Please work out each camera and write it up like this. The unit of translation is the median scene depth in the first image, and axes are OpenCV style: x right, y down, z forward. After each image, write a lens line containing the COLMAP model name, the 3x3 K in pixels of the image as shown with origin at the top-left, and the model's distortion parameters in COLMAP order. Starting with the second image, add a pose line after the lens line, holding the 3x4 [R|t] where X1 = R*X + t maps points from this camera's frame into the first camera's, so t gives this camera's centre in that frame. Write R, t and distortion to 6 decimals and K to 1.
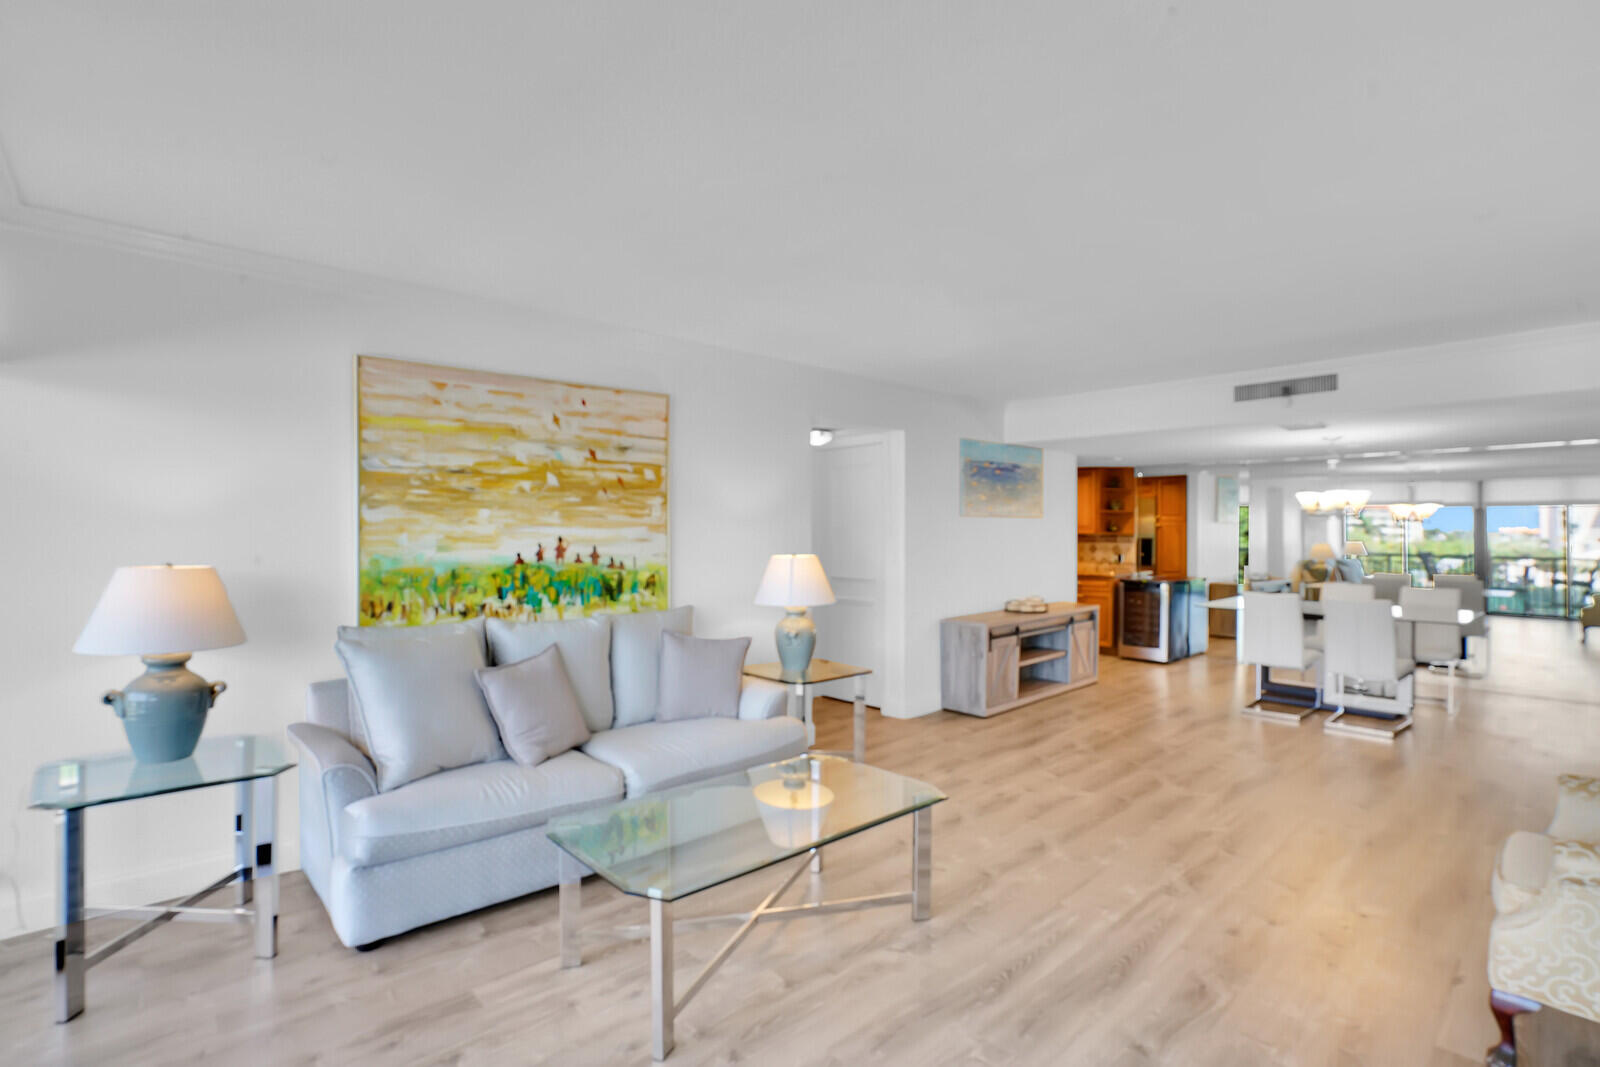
lens RADIAL K [[739.2, 0, 840.8], [0, 739.2, 521.7], [0, 0, 1]] dist [-0.041838, -0.000080]
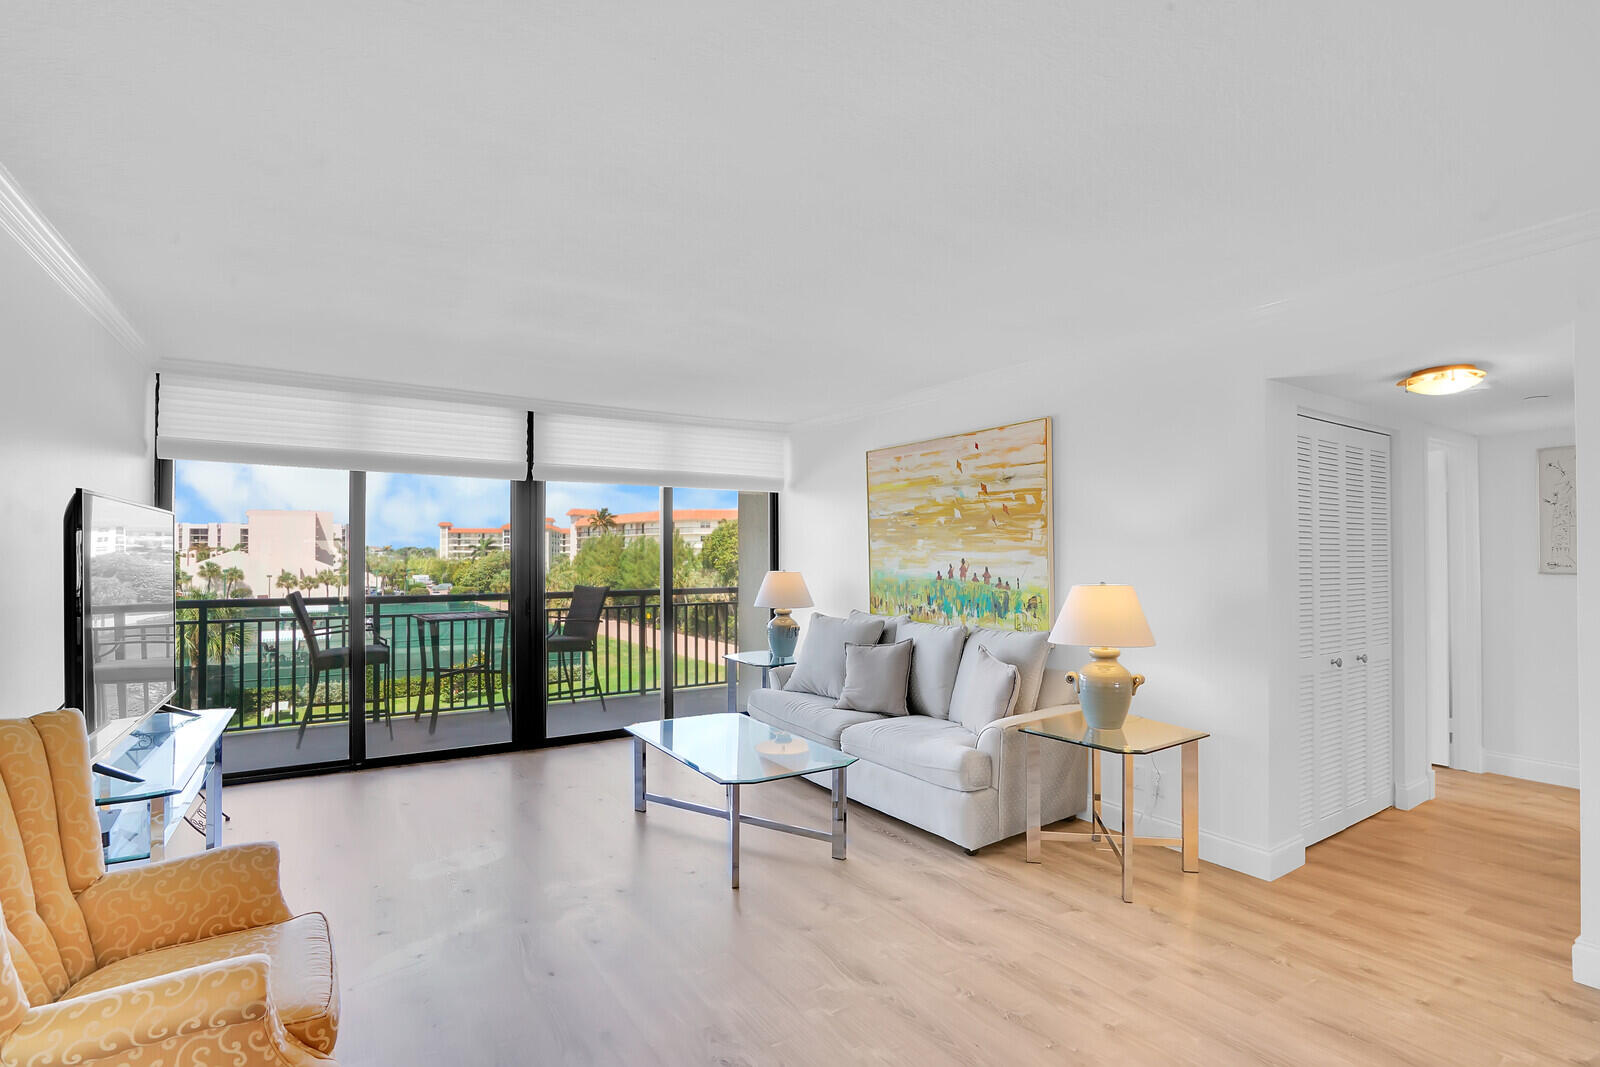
lens RADIAL K [[744.1, 0, 781.4], [0, 744.1, 556.5], [0, 0, 1]] dist [-0.042261, 0.016186]
pose [[-0.192369, -0.014810, -0.981211, 0.903797], [-0.002144, 0.999890, -0.014672, 0.034967], [0.981320, -0.000718, -0.192380, 0.944609]]
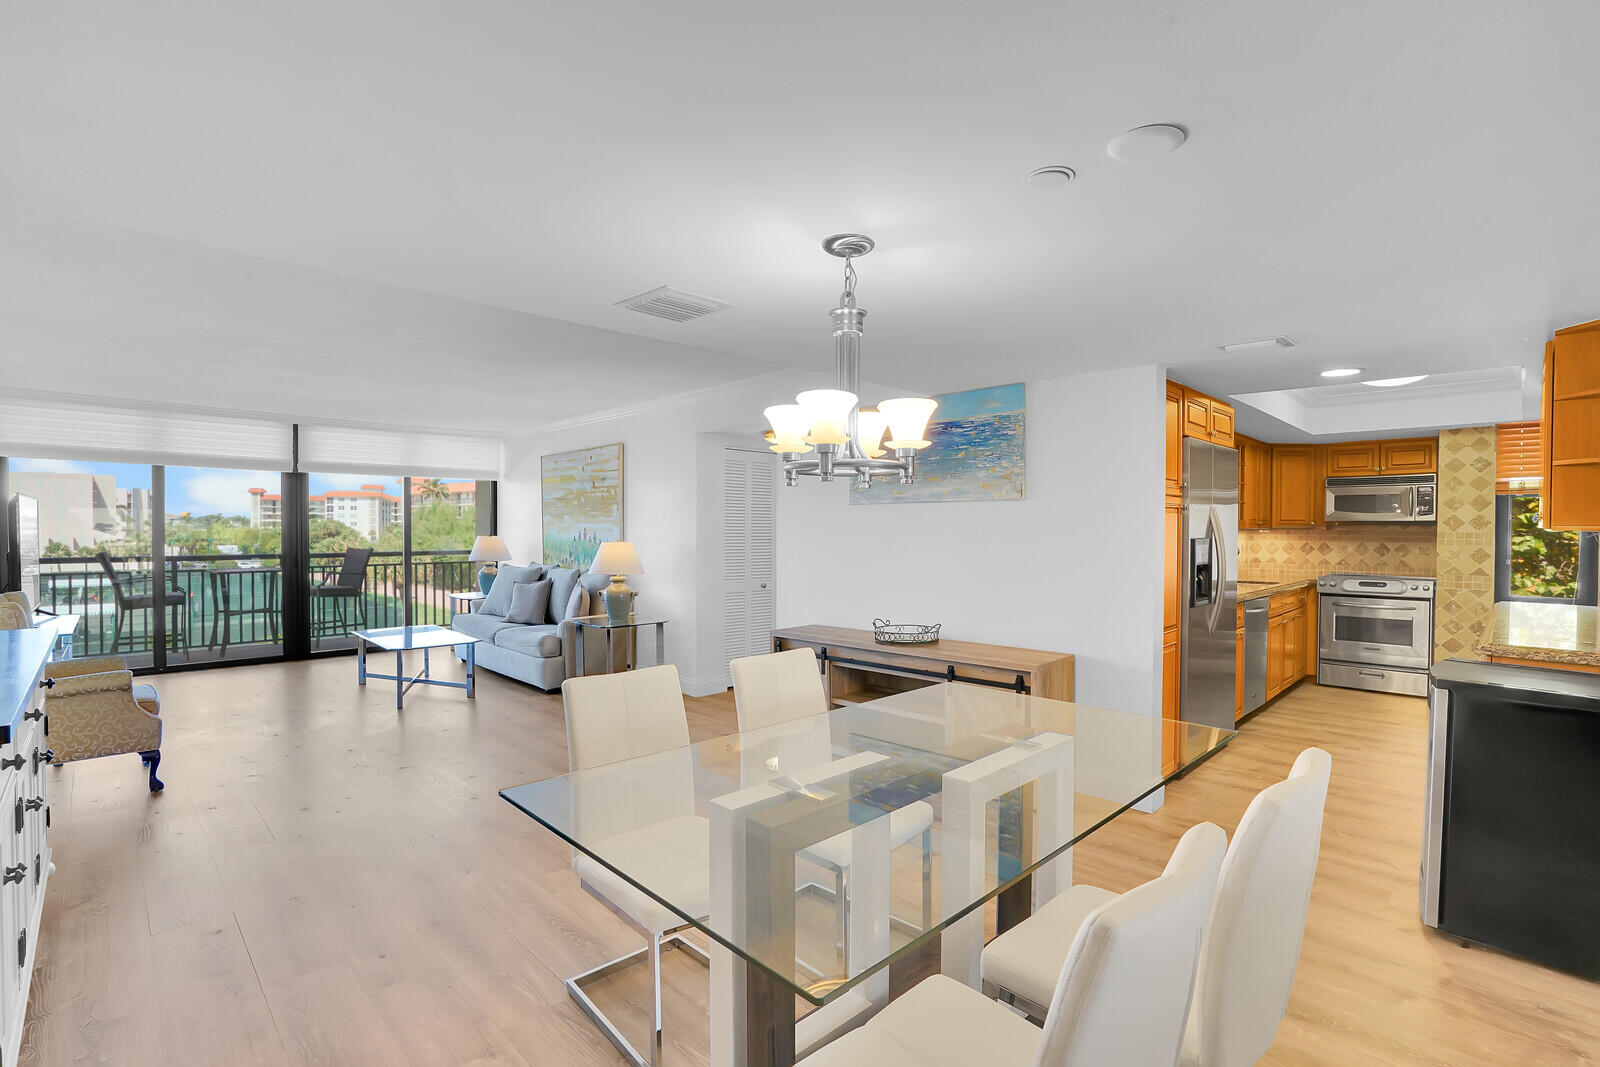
lens RADIAL K [[744.1, 0, 782.5], [0, 744.1, 544.1], [0, 0, 1]] dist [-0.042261, 0.016186]
pose [[0.001529, 0.008109, -0.999966, 1.617061], [-0.002622, 0.999964, 0.008105, 0.046145], [0.999995, 0.002609, 0.001551, 1.533840]]
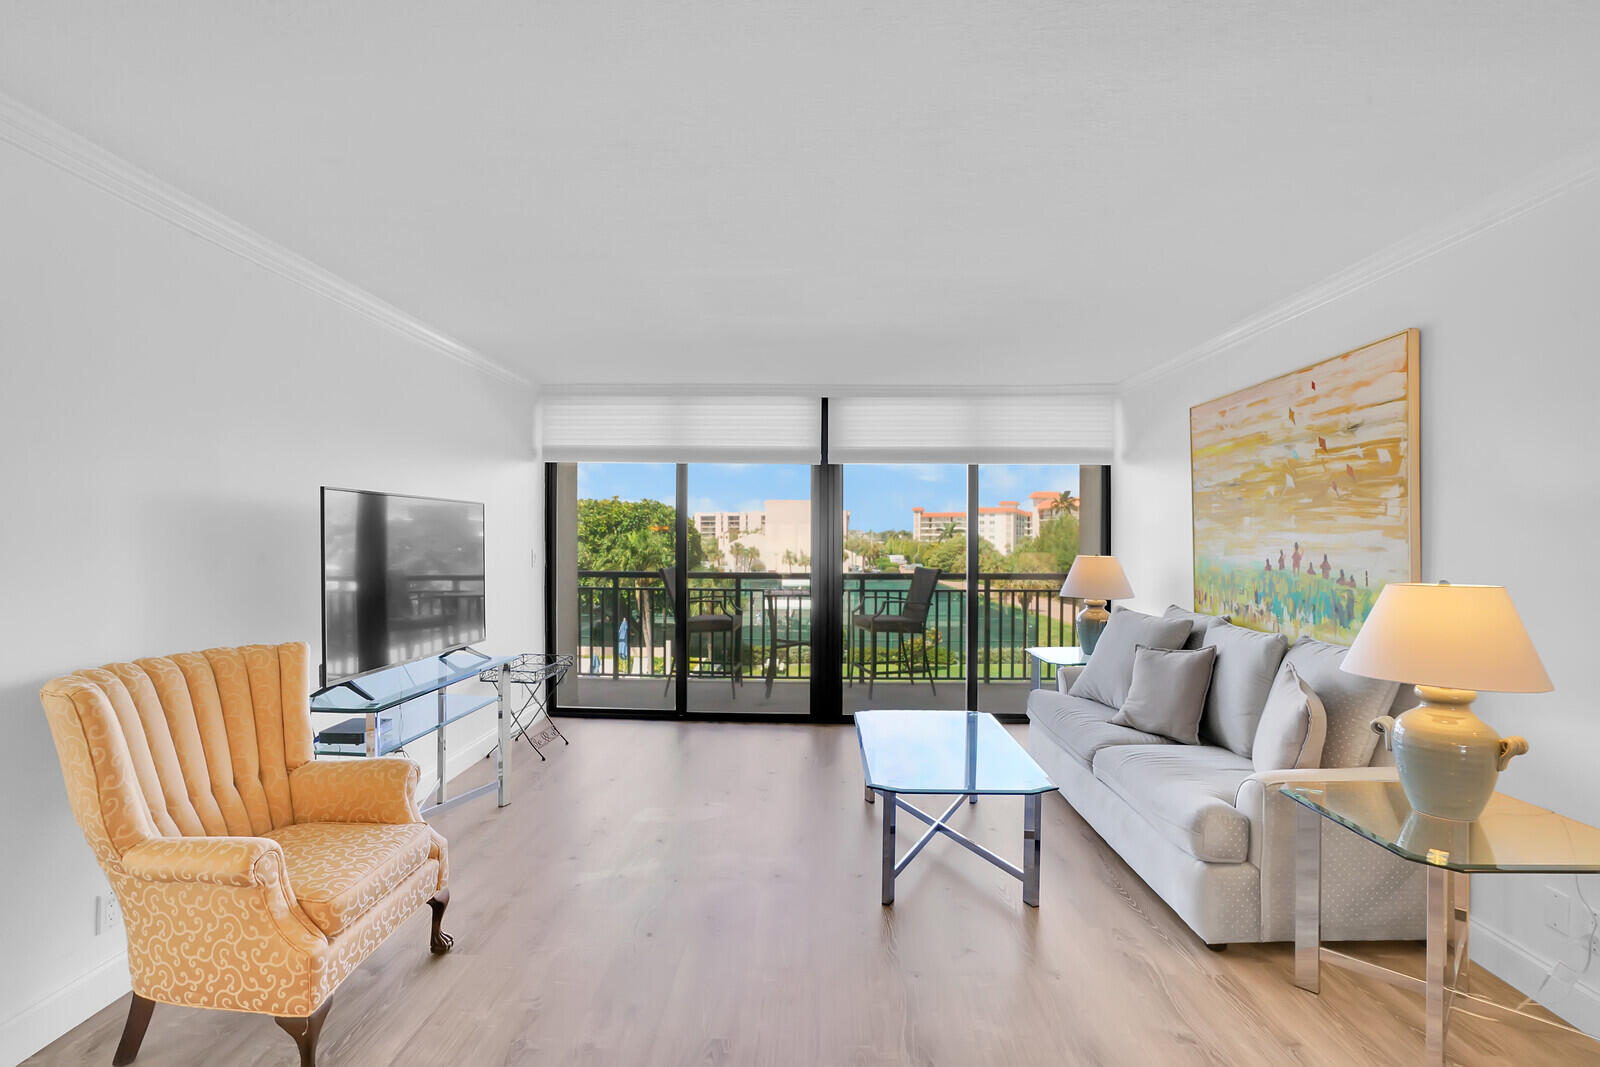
lens RADIAL K [[744.1, 0, 798.4], [0, 744.1, 536.5], [0, 0, 1]] dist [-0.042261, 0.016186]
pose [[-0.706296, -0.020044, -0.707633, 0.682668], [-0.015341, 0.999798, -0.013007, 0.033388], [0.707751, 0.001669, -0.706460, 1.206042]]
